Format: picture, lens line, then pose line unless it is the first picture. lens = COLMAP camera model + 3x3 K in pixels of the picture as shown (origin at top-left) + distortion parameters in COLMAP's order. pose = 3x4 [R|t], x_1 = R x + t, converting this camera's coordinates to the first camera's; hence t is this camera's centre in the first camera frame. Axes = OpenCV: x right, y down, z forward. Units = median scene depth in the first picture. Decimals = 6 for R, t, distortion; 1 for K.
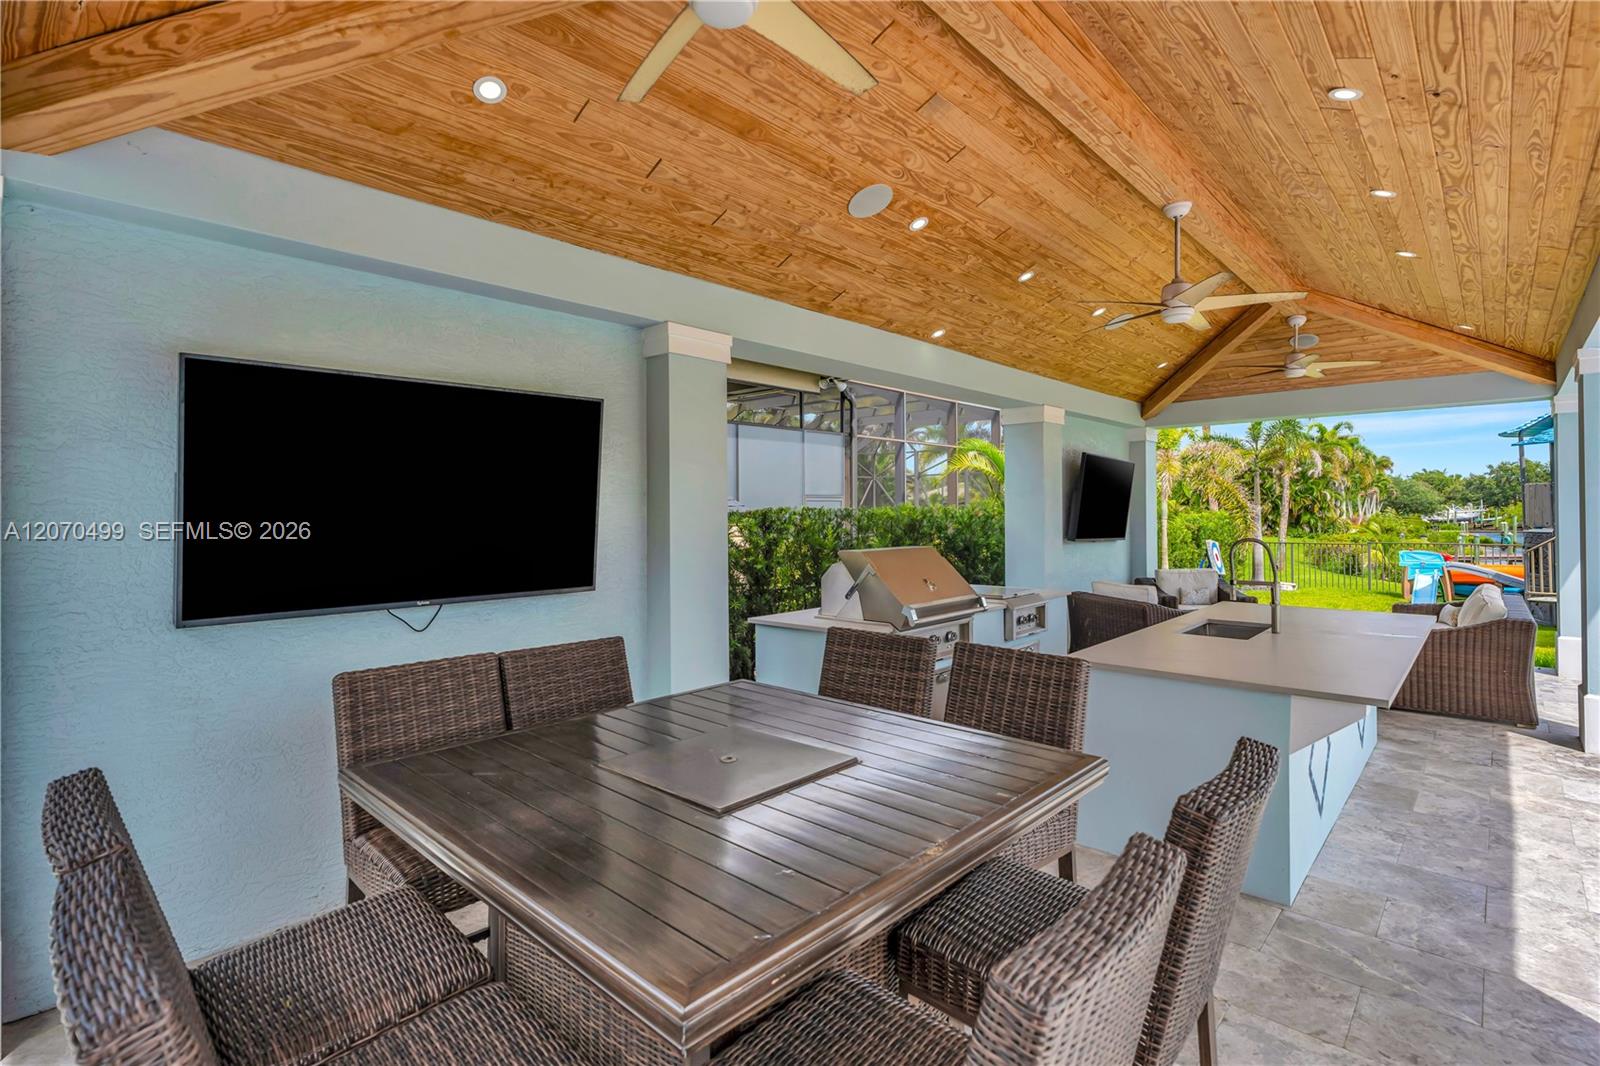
lens RADIAL K [[767.3, 0, 793.2], [0, 767.3, 512.5], [0, 0, 1]] dist [0.000156, 0.000632]
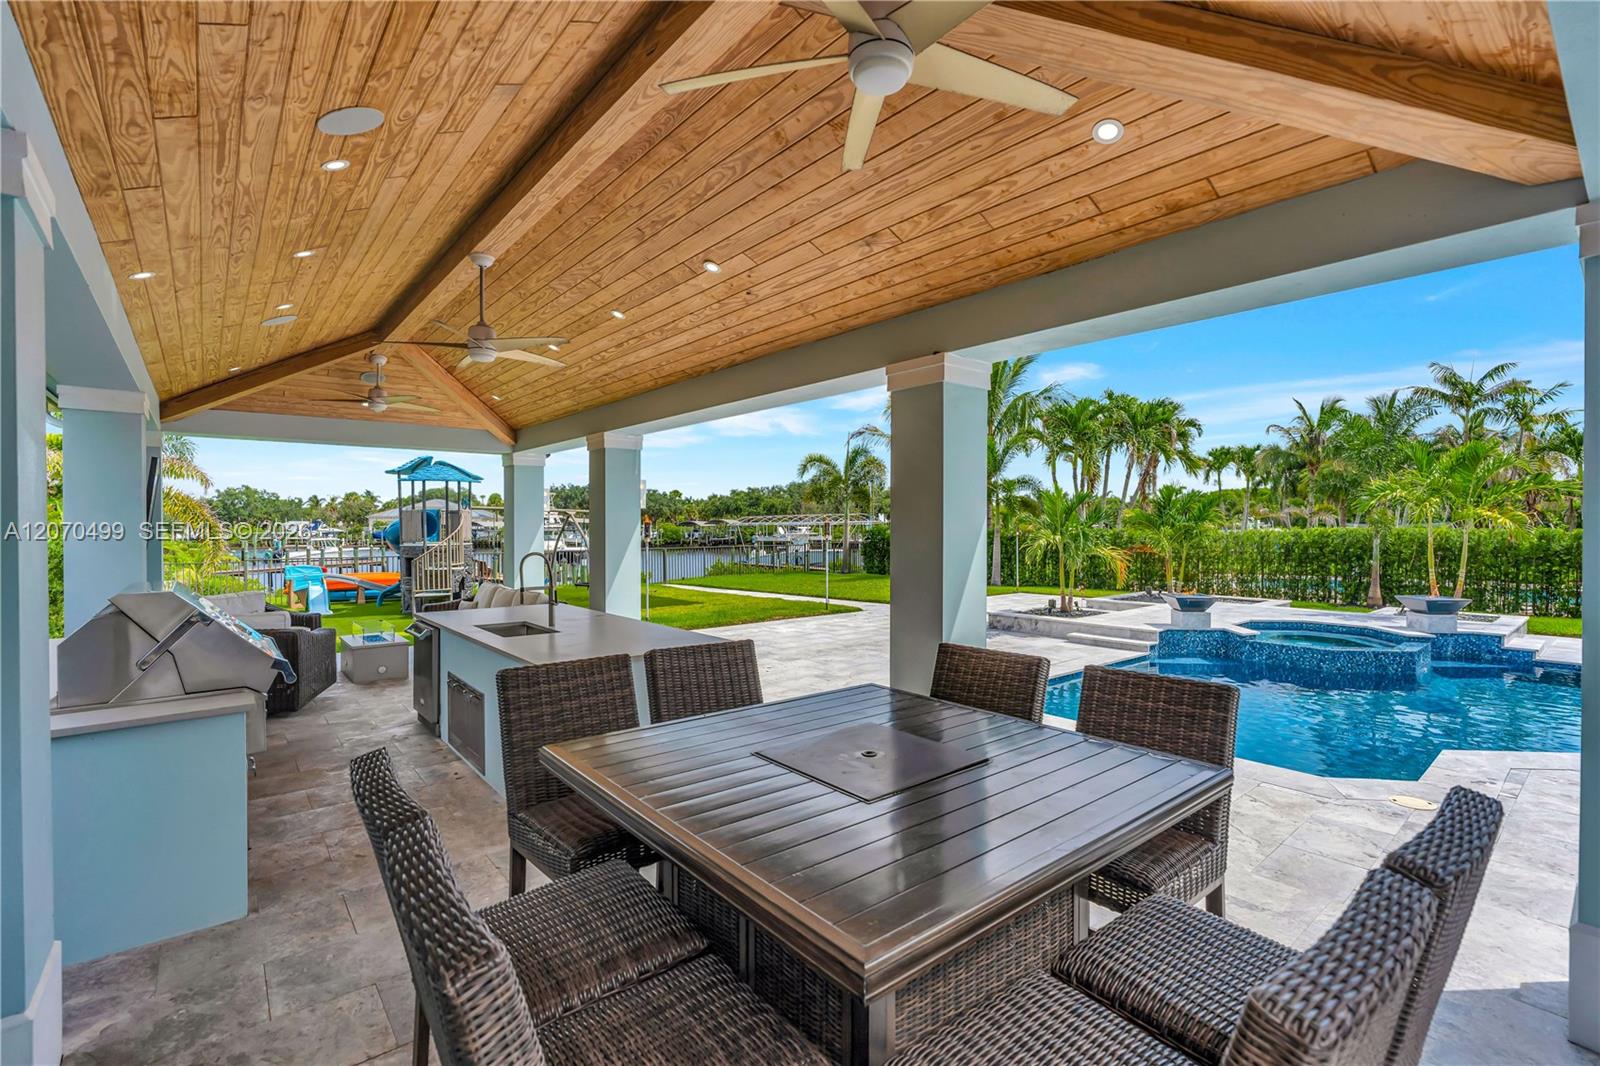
lens RADIAL K [[716.9, 0, 800.0], [0, 716.9, 533.0], [0, 0, 1]] dist [-0.005711, 0.000252]
pose [[0.131688, -0.003673, 0.991284, -0.444052], [0.002132, 0.999992, 0.003423, -0.000274], [-0.991289, 0.001662, 0.131695, 0.382893]]
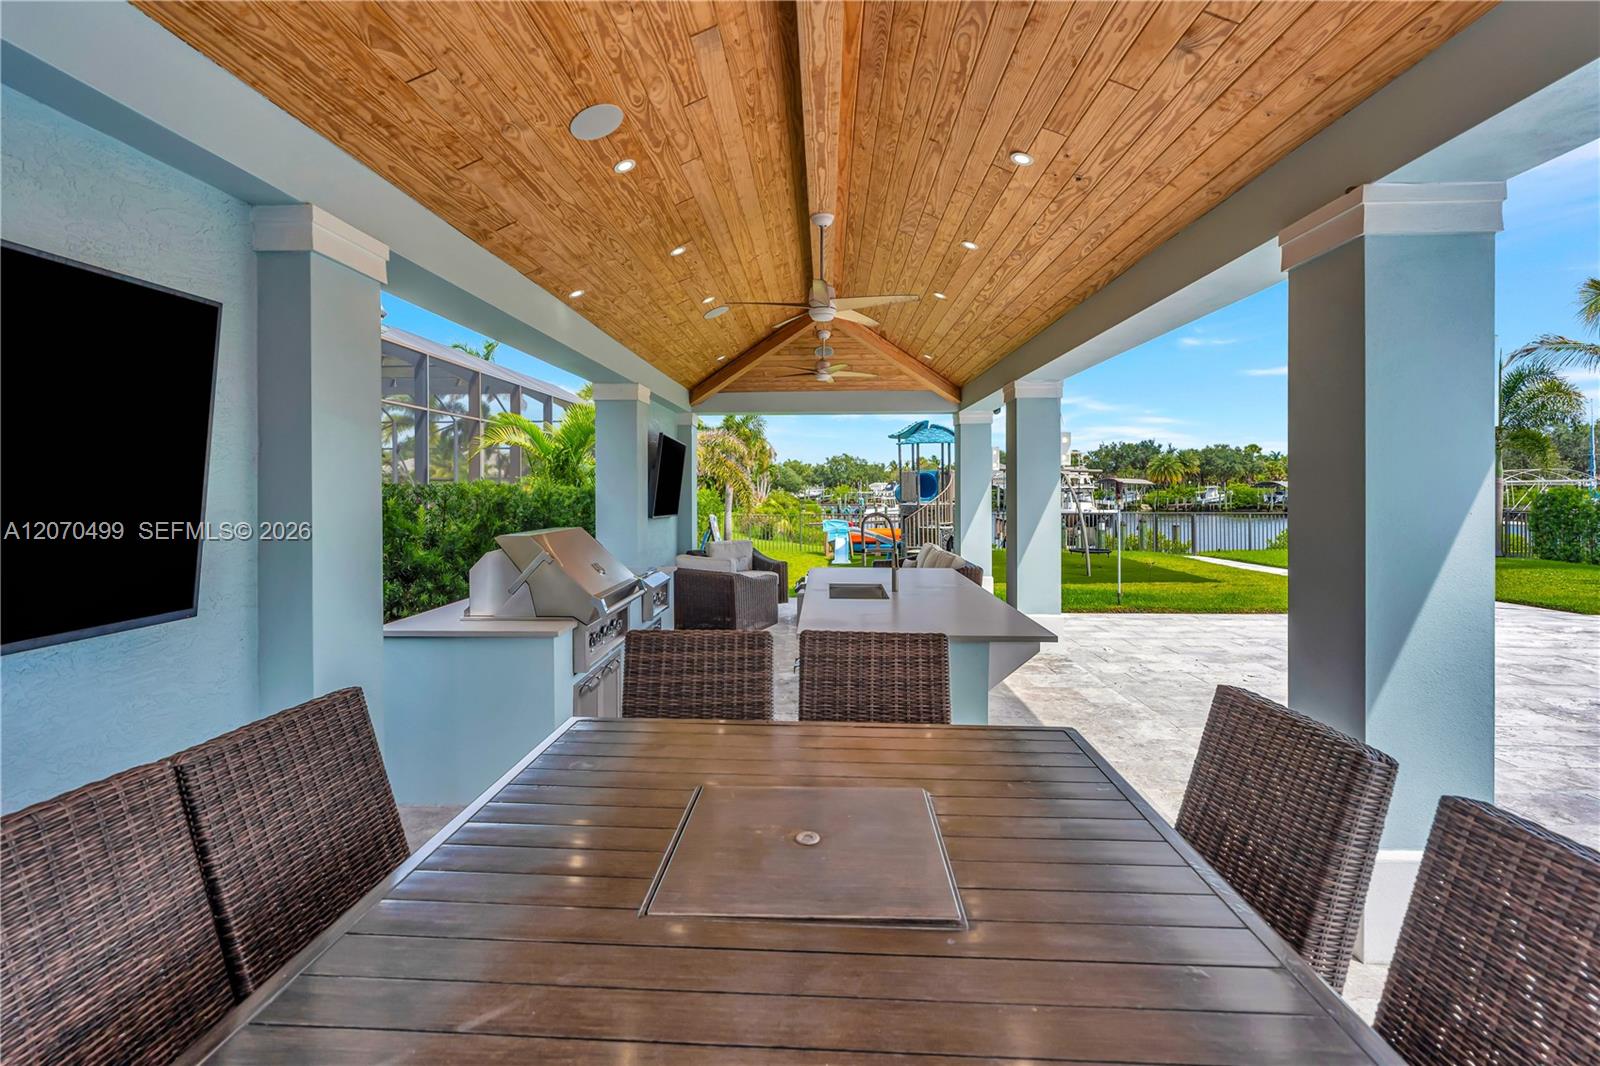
lens RADIAL K [[736.3, 0, 793.1], [0, 736.3, 490.6], [0, 0, 1]] dist [0.000227, 0.000223]
pose [[0.765110, 0.003456, 0.643890, -0.209644], [-0.003800, 0.999992, -0.000853, 0.000891], [-0.643888, -0.001794, 0.765117, 0.193842]]
